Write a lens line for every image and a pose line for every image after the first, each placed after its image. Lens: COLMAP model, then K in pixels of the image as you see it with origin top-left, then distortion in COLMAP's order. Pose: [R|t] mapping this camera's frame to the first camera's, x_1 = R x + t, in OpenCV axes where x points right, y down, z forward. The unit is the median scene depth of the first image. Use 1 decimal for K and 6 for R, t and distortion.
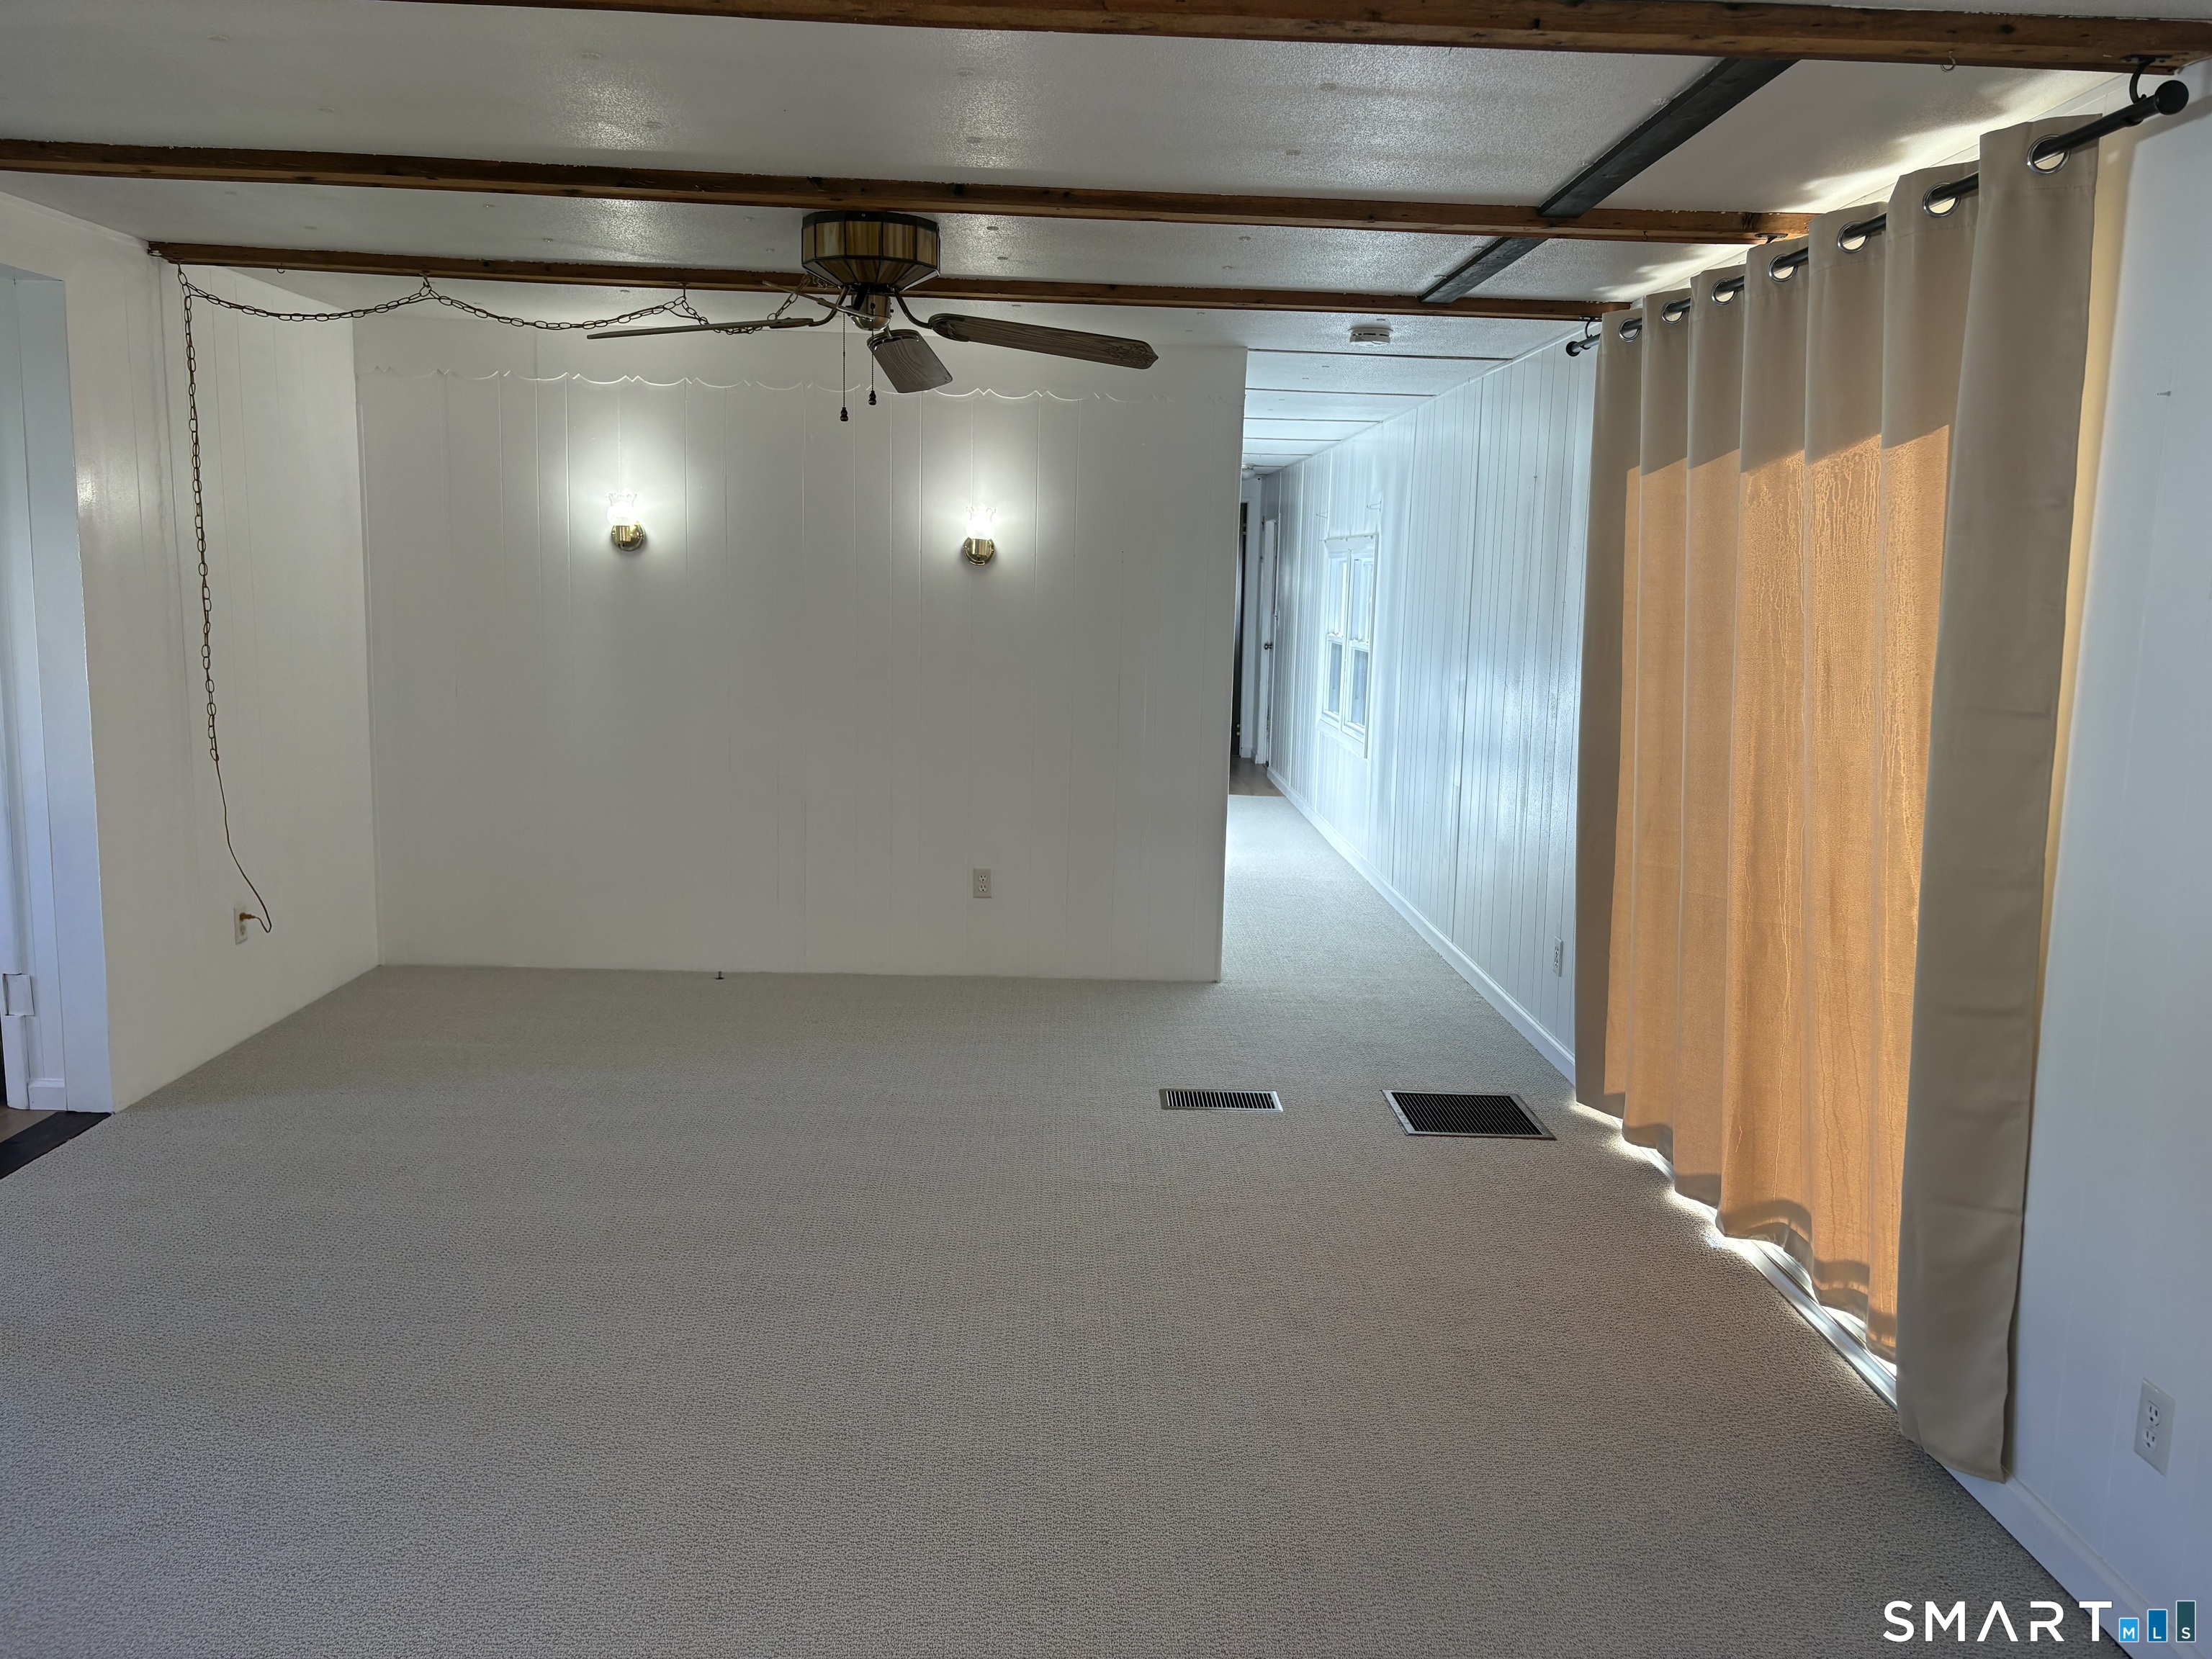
lens RADIAL K [[1668.2, 0, 1118.9], [0, 1668.2, 821.9], [0, 0, 1]] dist [0.055833, -0.049439]
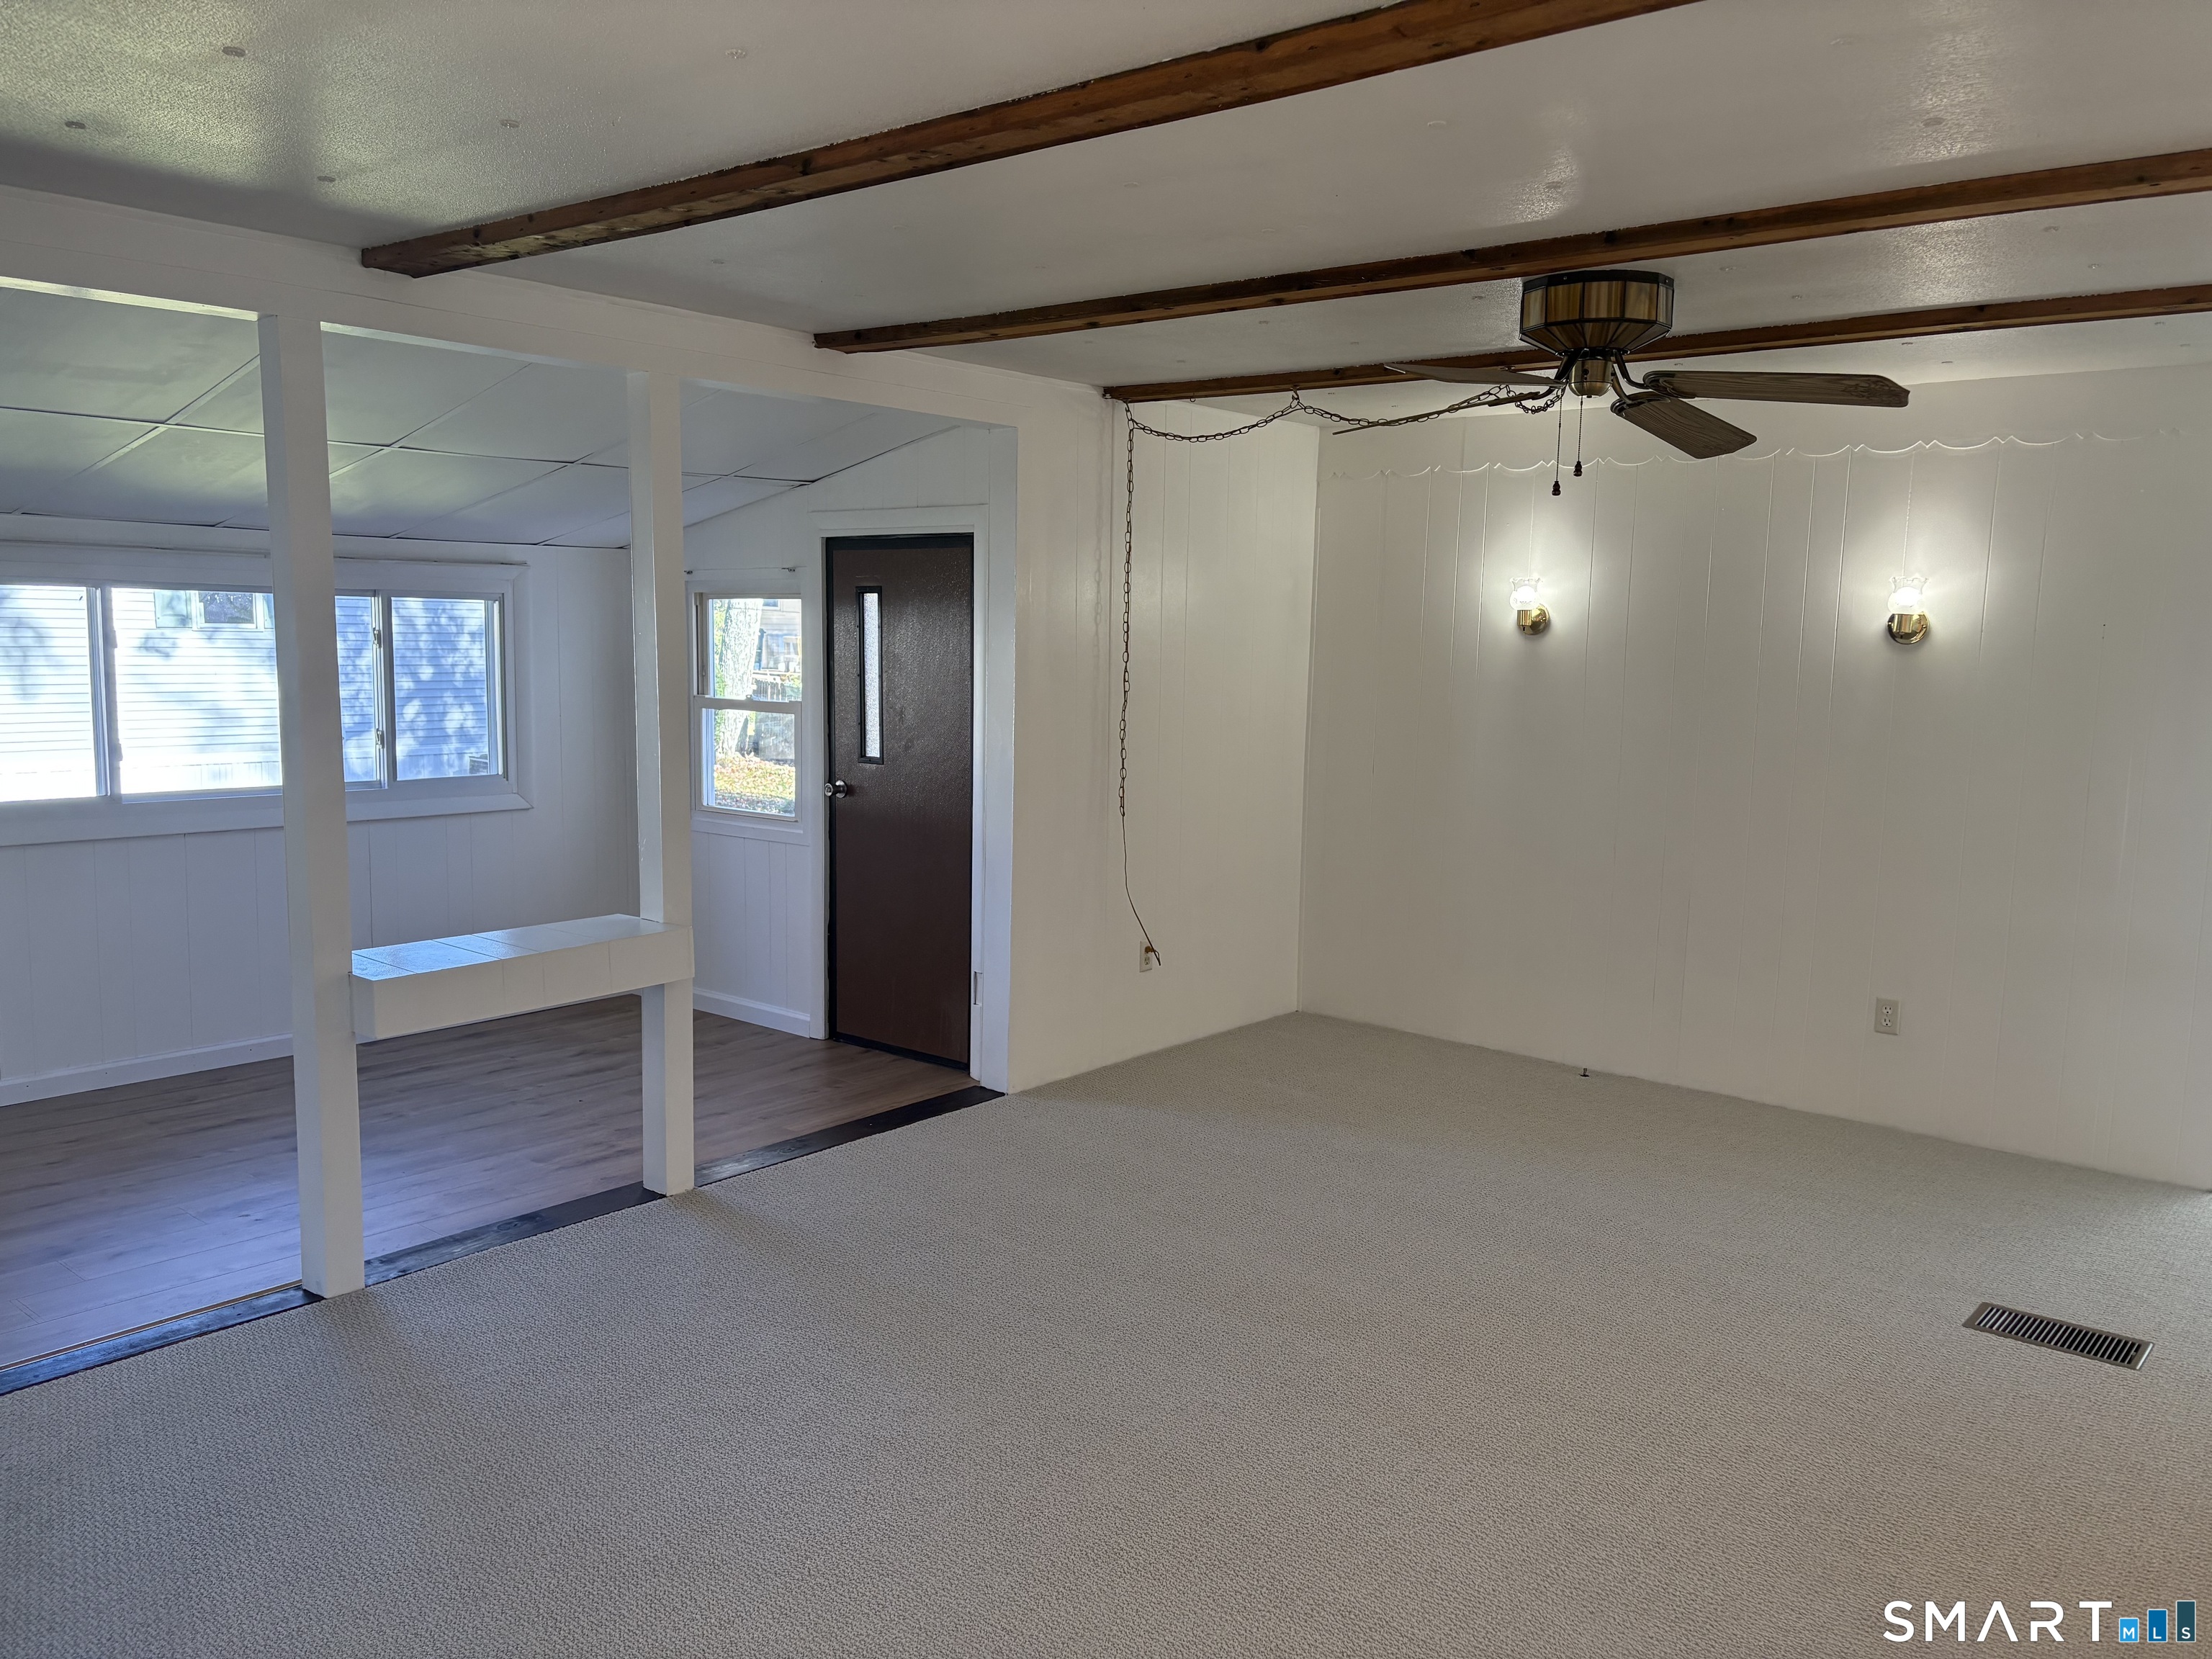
lens RADIAL K [[1668.2, 0, 1105.5], [0, 1668.2, 840.9], [0, 0, 1]] dist [0.055833, -0.049439]
pose [[0.748805, 0.072711, -0.658790, 0.238320], [-0.097328, 0.995252, -0.000780, -0.017108], [0.655605, 0.064703, 0.752327, 0.112949]]
